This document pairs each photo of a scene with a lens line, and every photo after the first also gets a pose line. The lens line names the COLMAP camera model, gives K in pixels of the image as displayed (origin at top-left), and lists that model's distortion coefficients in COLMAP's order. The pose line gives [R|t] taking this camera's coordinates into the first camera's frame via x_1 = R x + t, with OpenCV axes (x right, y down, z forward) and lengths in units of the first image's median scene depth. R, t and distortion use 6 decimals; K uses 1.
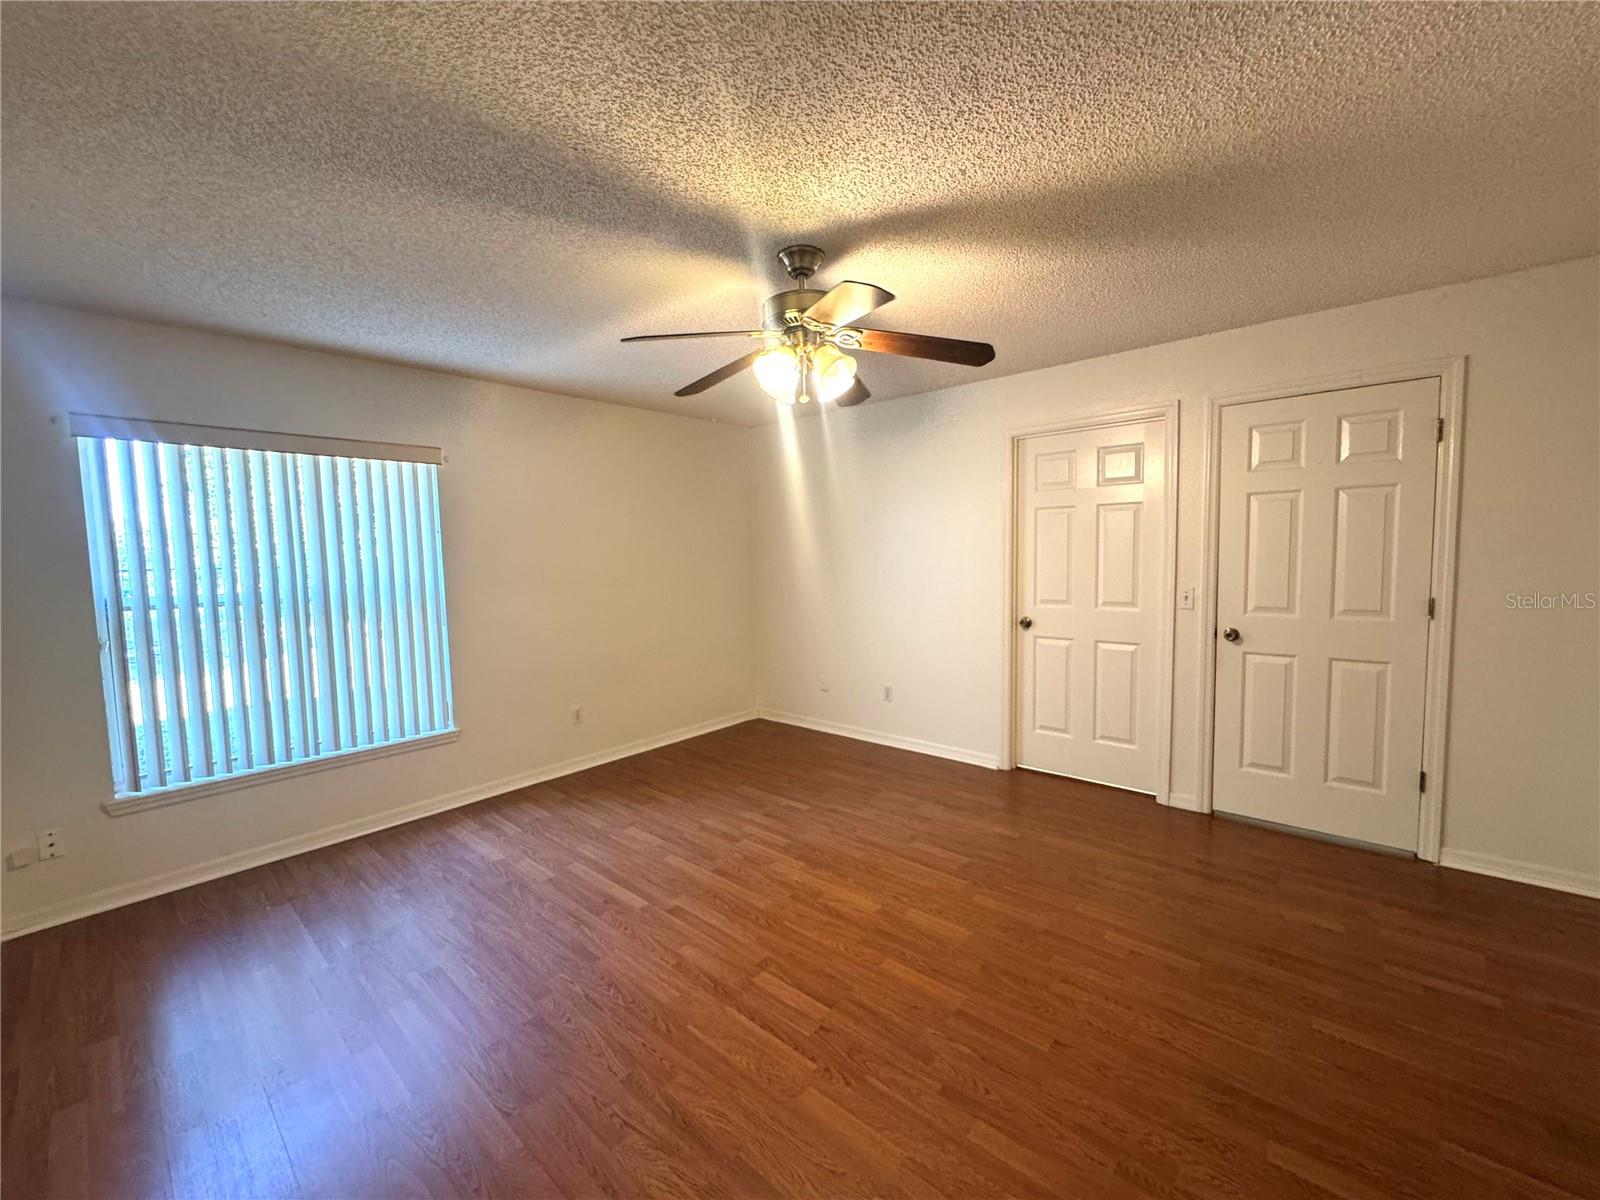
lens RADIAL K [[641.5, 0, 800.0], [0, 641.5, 600.0], [0, 0, 1]] dist [-0.002003, -0.000034]
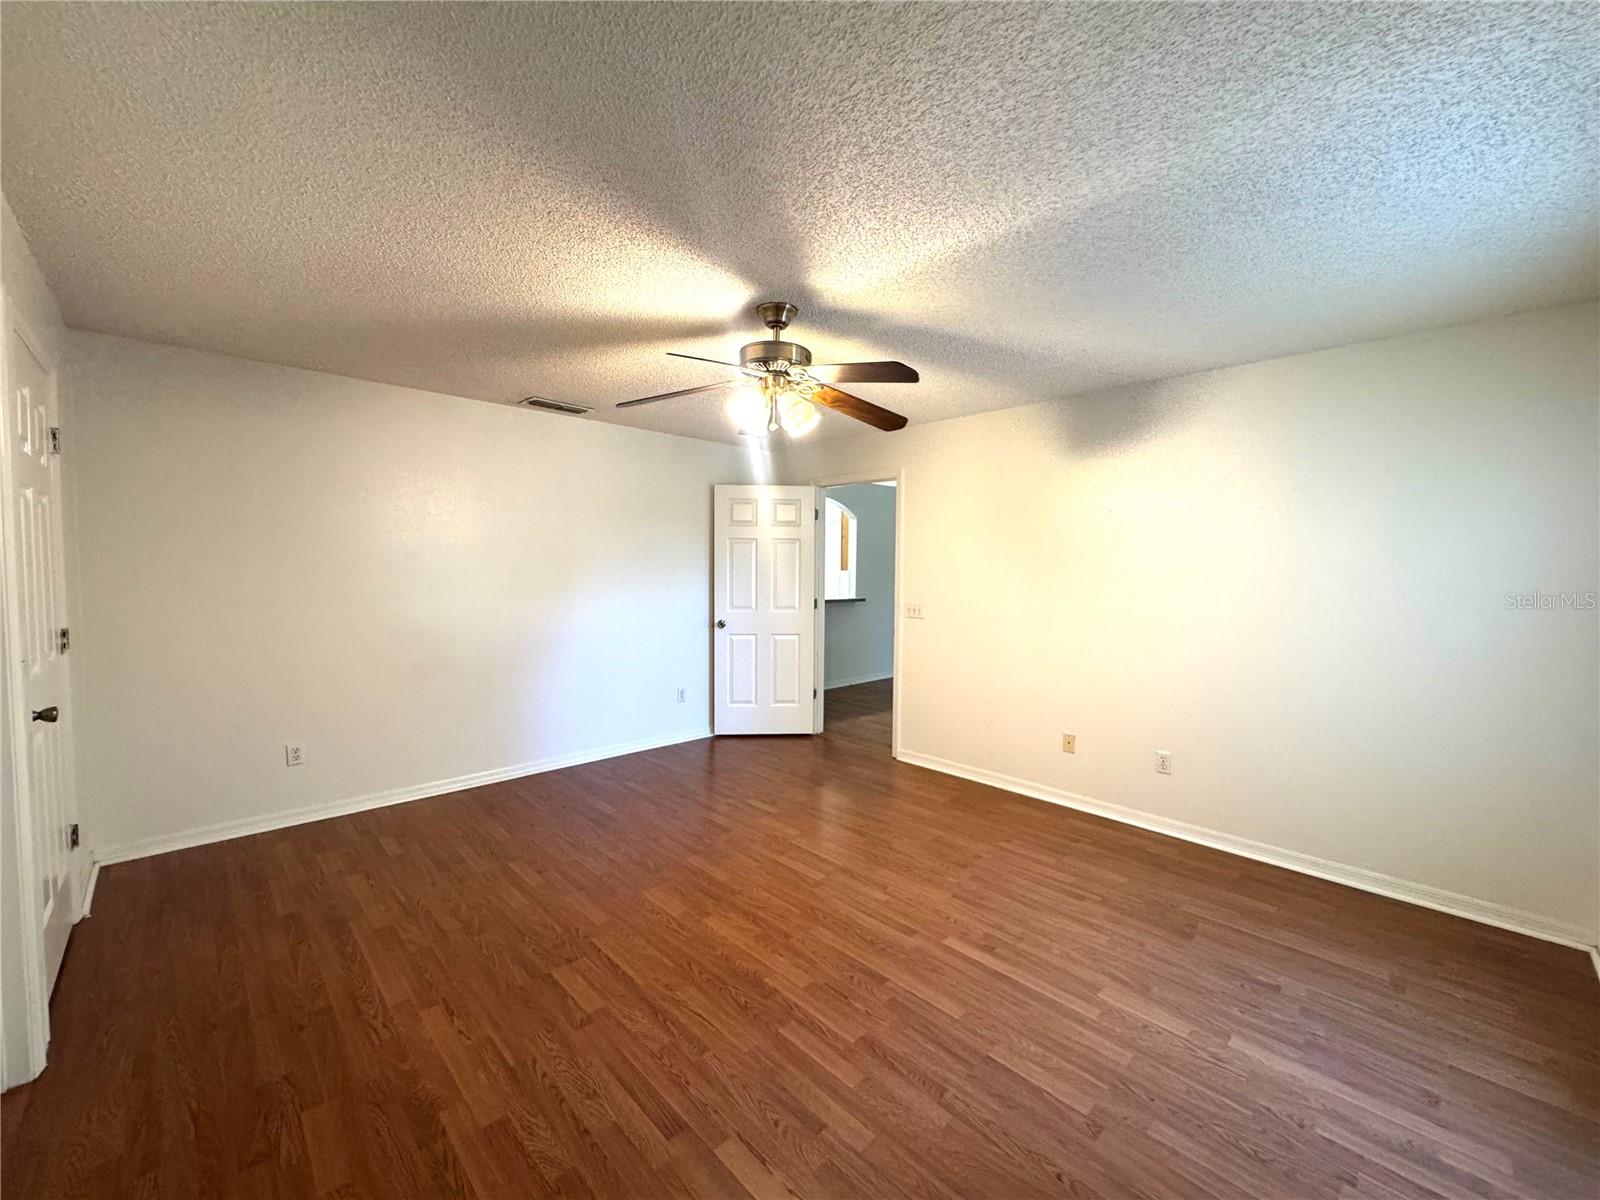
lens RADIAL K [[641.5, 0, 800.0], [0, 641.5, 600.0], [0, 0, 1]] dist [-0.002003, -0.000034]
pose [[-0.997132, 0.008365, 0.075217, -0.096614], [0.017790, 0.991931, 0.125525, -0.133186], [-0.073560, 0.126503, -0.989235, 1.751286]]
